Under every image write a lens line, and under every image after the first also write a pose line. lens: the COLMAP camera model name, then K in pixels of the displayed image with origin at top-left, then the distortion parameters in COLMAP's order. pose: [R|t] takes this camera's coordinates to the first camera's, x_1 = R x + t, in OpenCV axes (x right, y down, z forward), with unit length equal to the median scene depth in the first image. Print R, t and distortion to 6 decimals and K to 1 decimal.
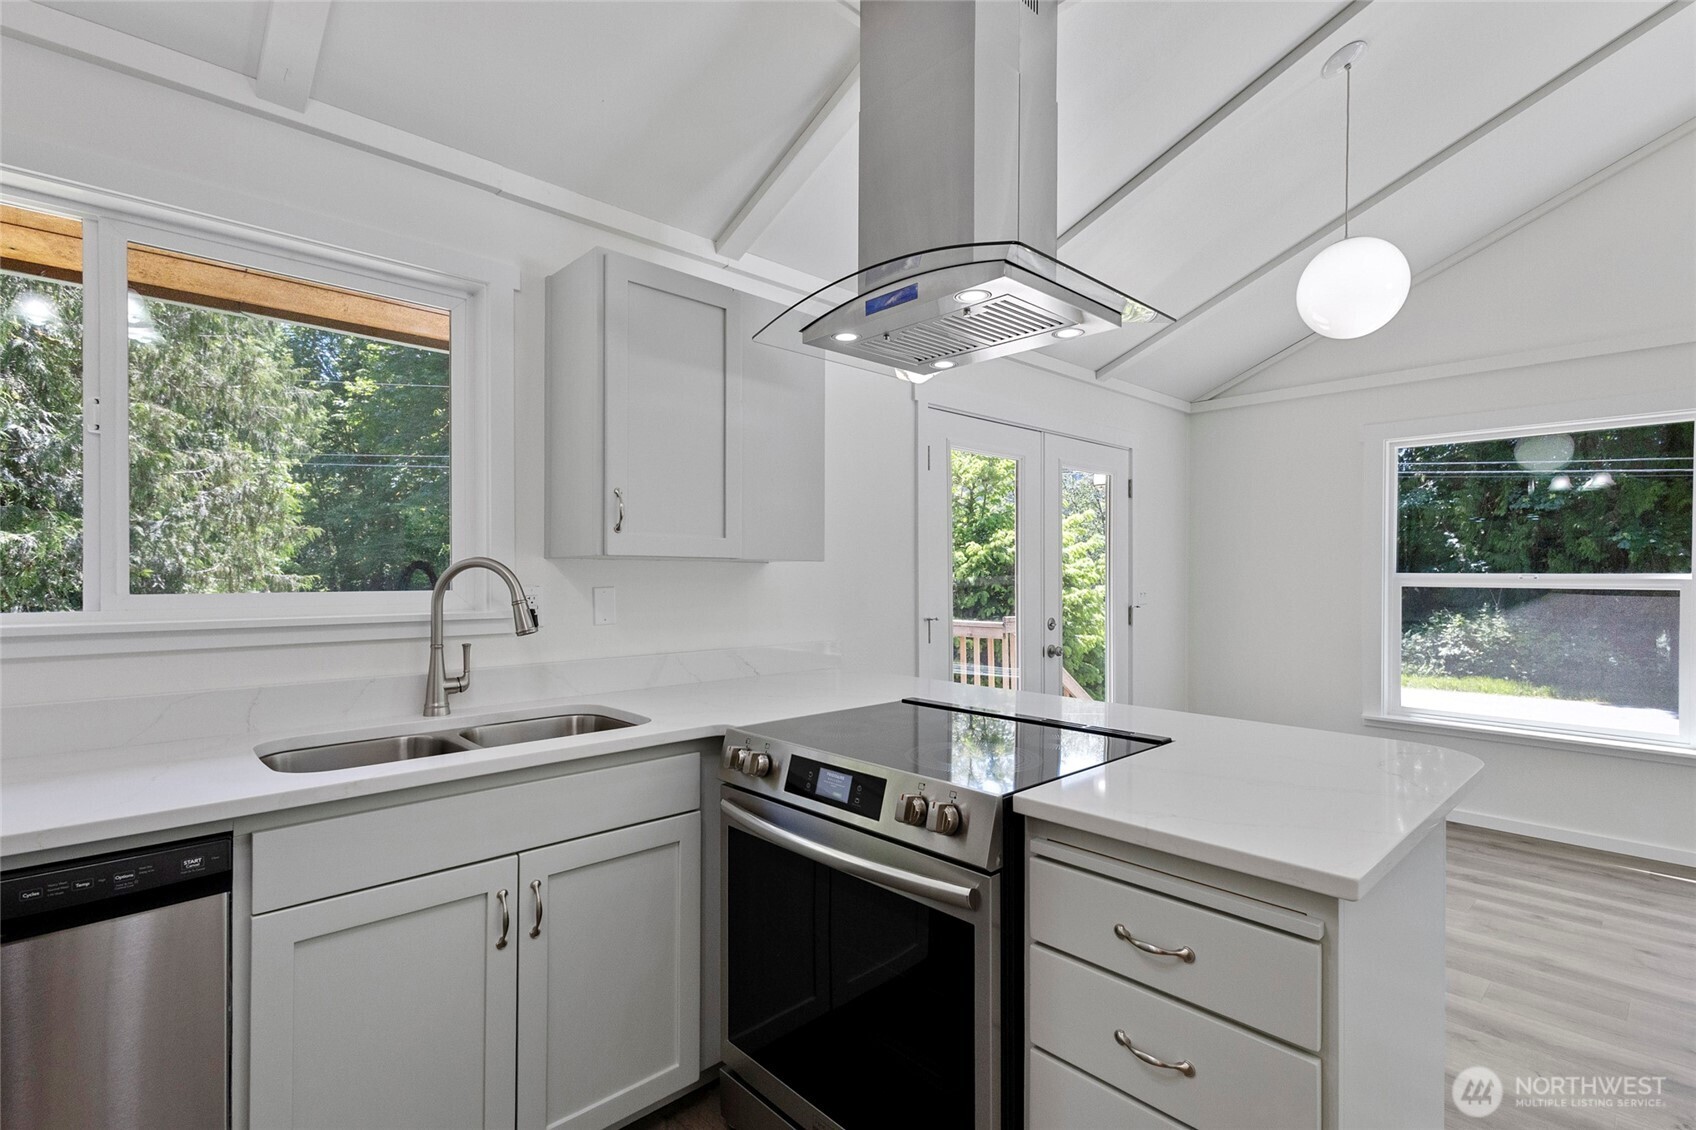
lens RADIAL K [[787.7, 0, 851.6], [0, 787.7, 568.1], [0, 0, 1]] dist [0.003282, -0.001339]
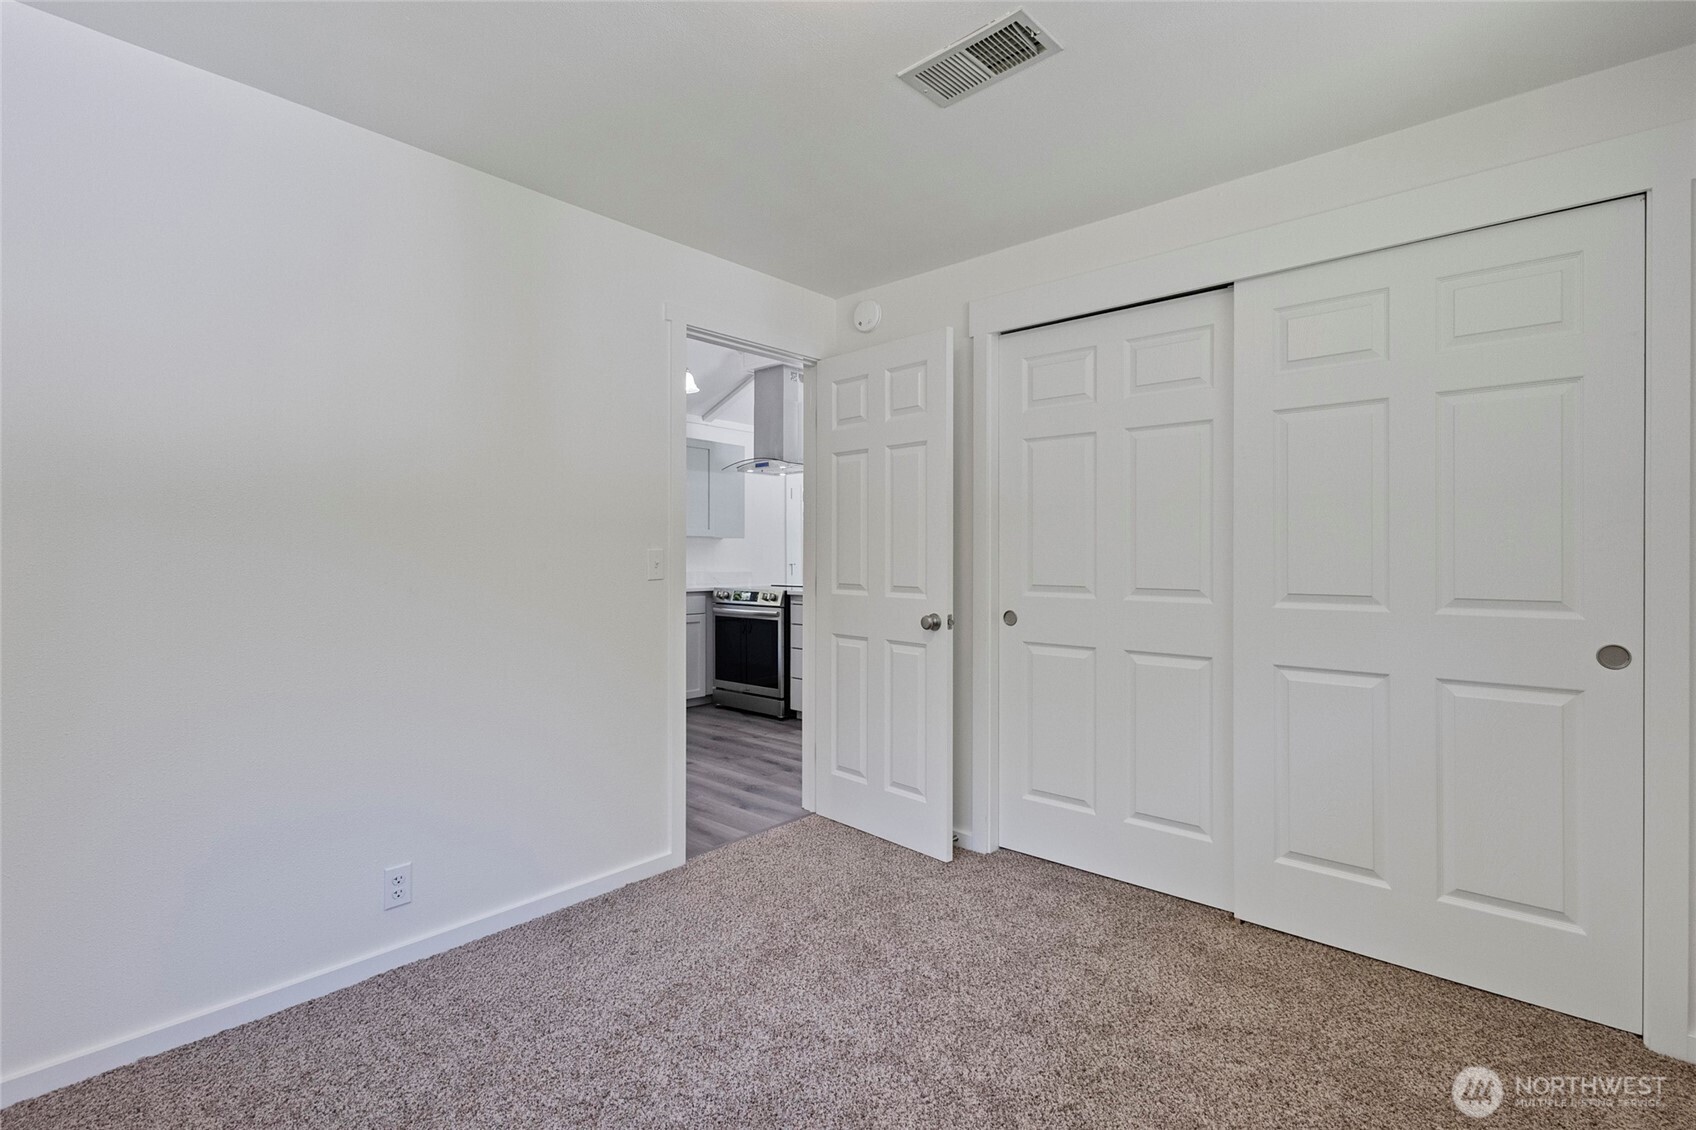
lens RADIAL K [[787.7, 0, 845.0], [0, 787.7, 561.9], [0, 0, 1]] dist [0.003282, -0.001339]
pose [[0.997058, -0.004429, 0.076528, 0.158781], [0.003613, 0.999935, 0.010798, 0.075350], [-0.076570, -0.010490, 0.997009, -2.711431]]
